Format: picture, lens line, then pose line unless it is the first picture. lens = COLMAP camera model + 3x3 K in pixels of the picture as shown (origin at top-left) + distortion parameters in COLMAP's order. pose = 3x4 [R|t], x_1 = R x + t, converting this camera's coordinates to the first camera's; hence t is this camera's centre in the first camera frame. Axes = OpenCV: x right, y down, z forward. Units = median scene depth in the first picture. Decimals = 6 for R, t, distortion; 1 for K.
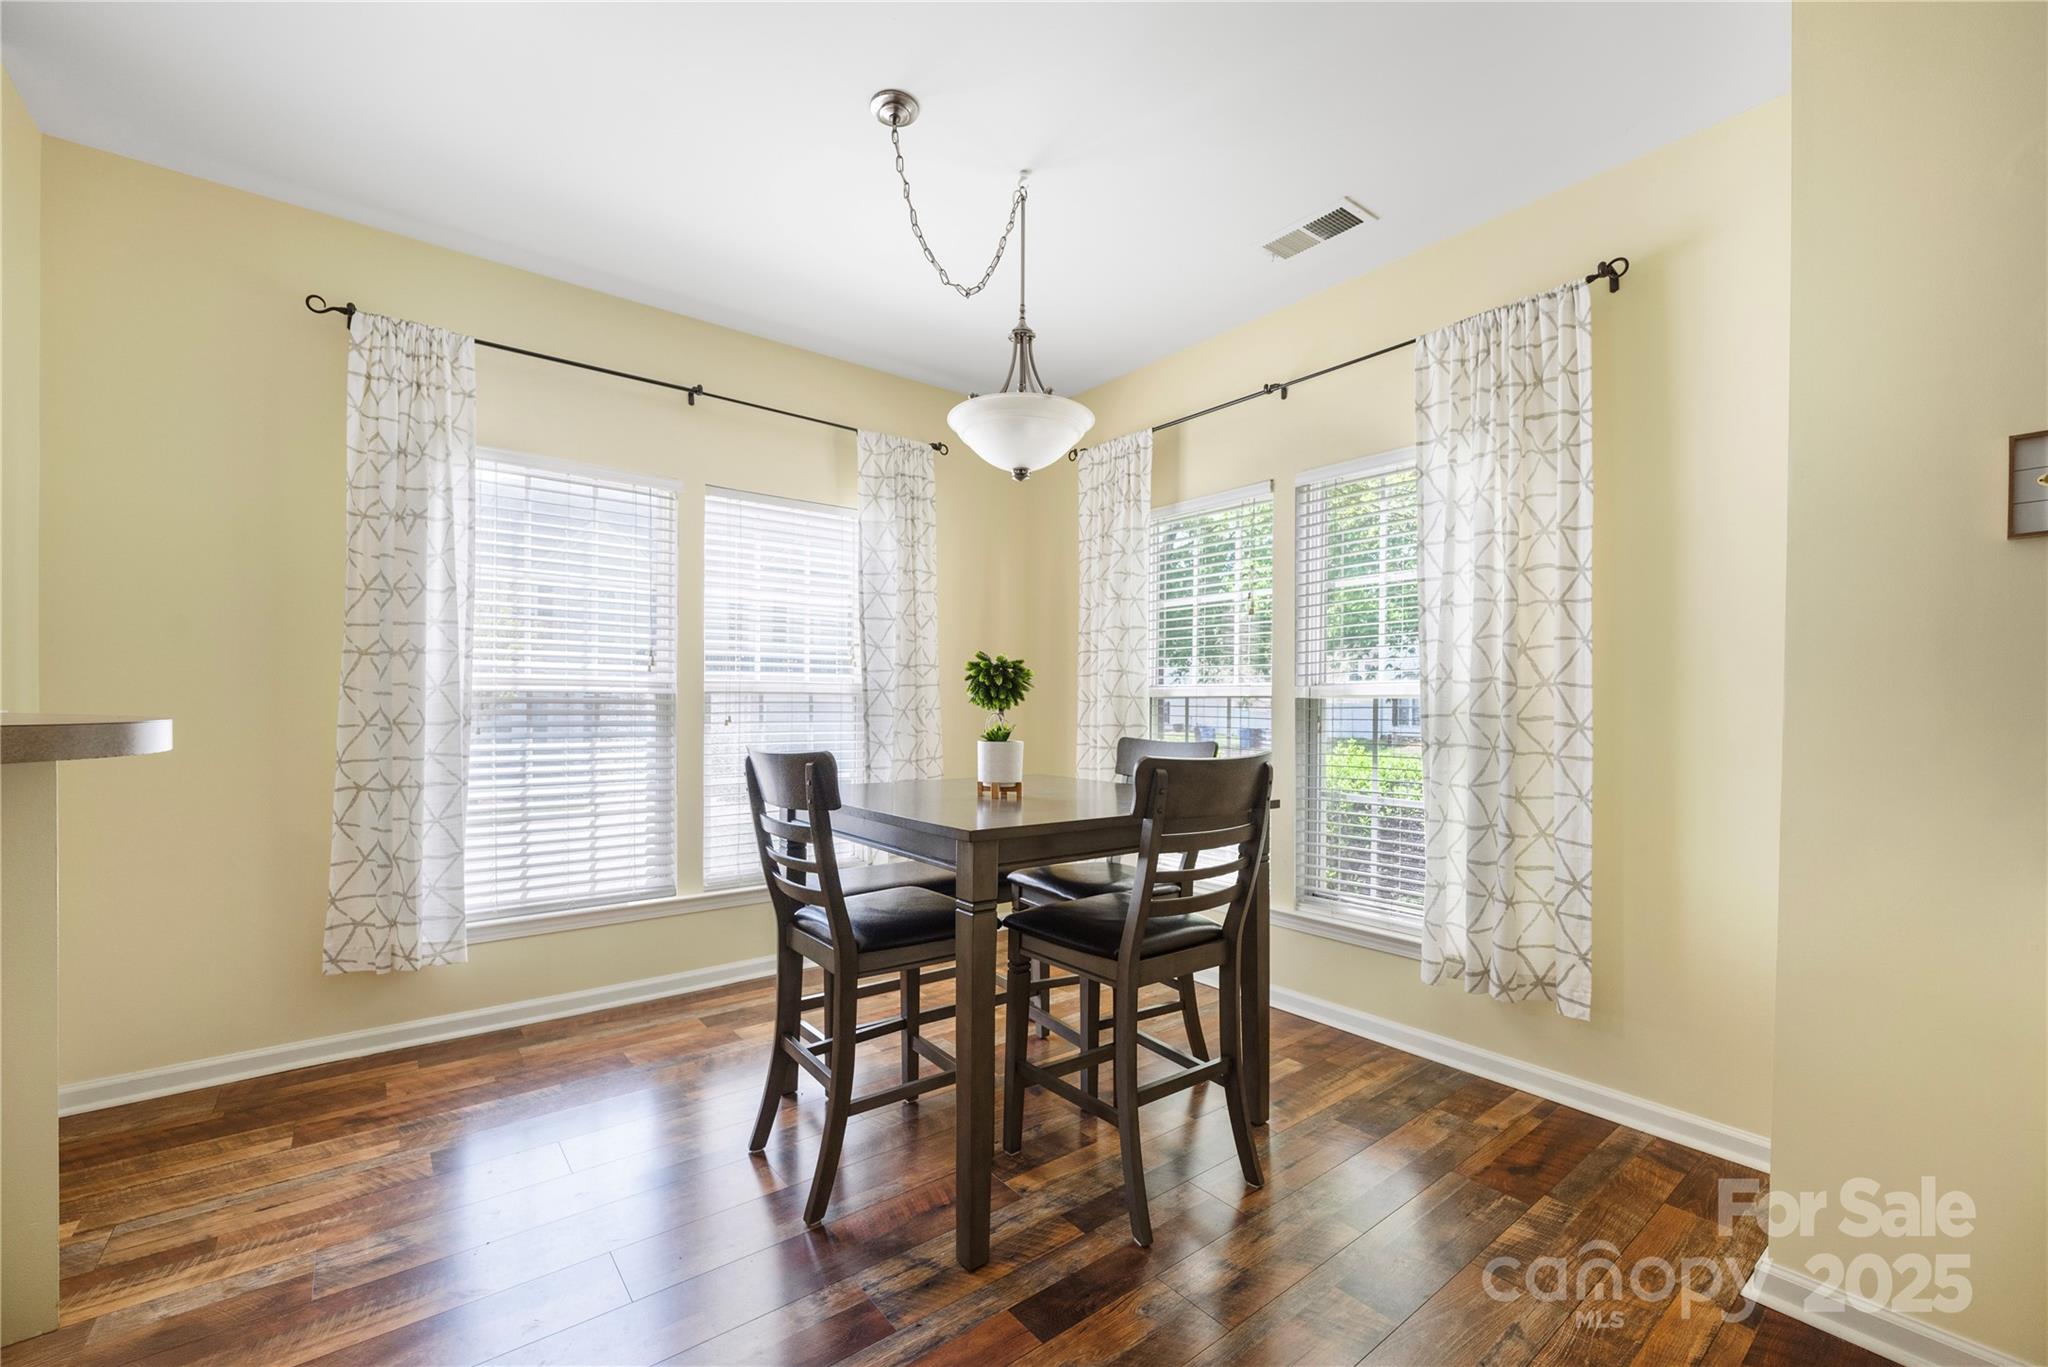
lens RADIAL K [[836.8, 0, 1019.9], [0, 836.8, 714.9], [0, 0, 1]] dist [-0.001857, -0.000174]
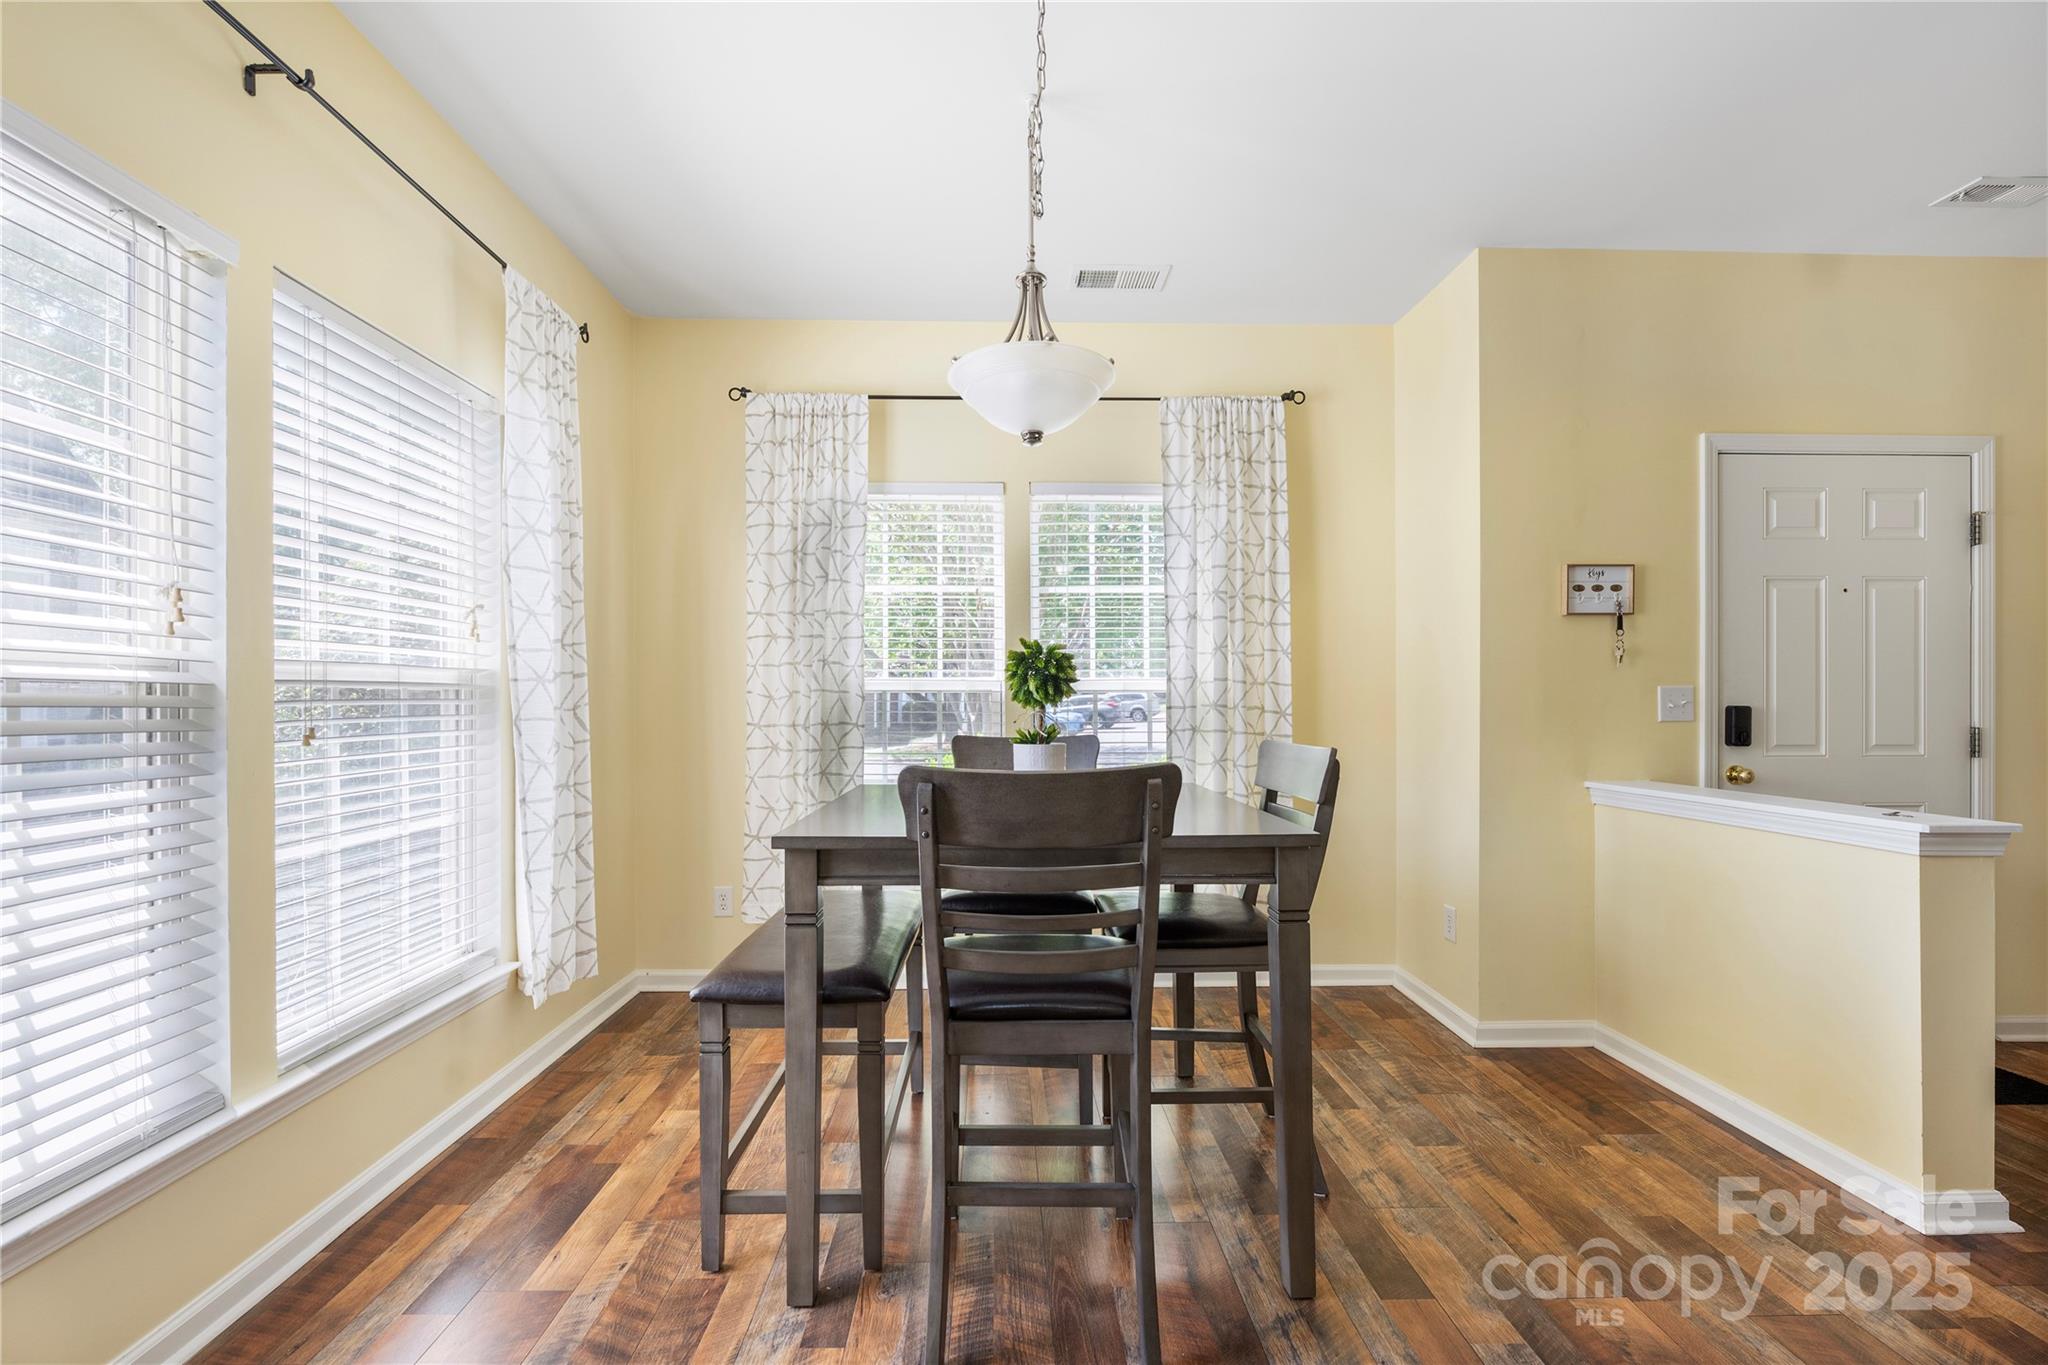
lens RADIAL K [[843.0, 0, 1026.6], [0, 843.0, 699.6], [0, 0, 1]] dist [-0.004224, -0.000089]
pose [[0.602030, -0.007726, 0.798436, -0.631947], [0.014371, 0.999896, -0.001160, -0.011762], [-0.798344, 0.012173, 0.602079, 0.426627]]
